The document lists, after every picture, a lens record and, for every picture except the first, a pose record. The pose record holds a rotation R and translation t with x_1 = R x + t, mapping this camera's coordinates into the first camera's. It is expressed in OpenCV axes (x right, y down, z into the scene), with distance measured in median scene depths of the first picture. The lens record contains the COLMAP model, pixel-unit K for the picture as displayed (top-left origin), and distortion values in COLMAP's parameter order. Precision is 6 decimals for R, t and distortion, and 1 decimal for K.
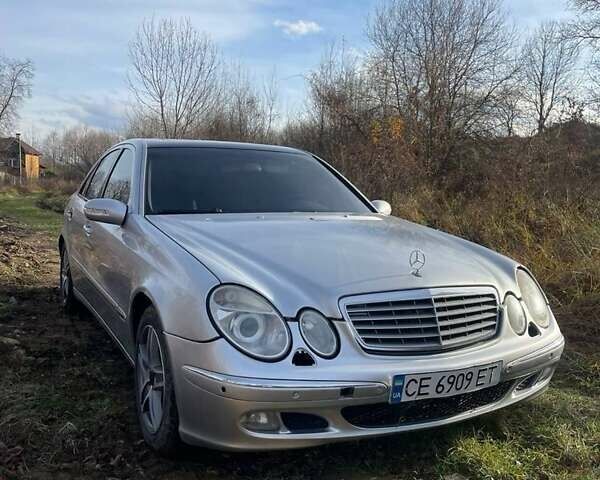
lens RADIAL K [[583.3, 0, 299.6], [0, 583.3, 197.6], [0, 0, 1]] dist [0.101823, -0.148499]
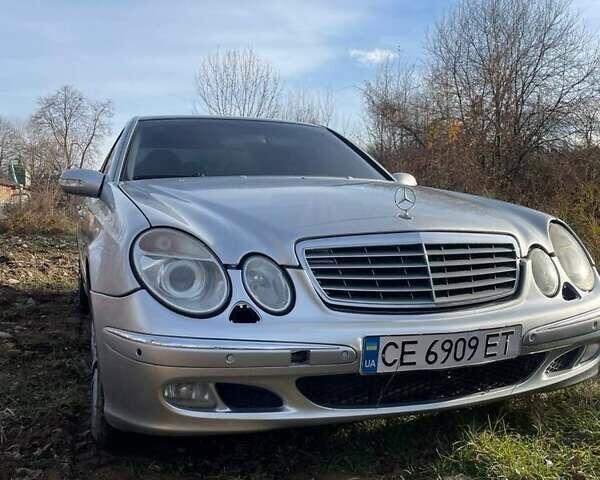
lens RADIAL K [[583.3, 0, 299.6], [0, 583.3, 197.6], [0, 0, 1]] dist [0.101823, -0.148499]
pose [[0.992494, -0.032046, -0.118020, 0.156736], [0.026607, 0.998523, -0.047373, 0.142146], [0.119364, 0.043877, 0.991881, 0.208980]]
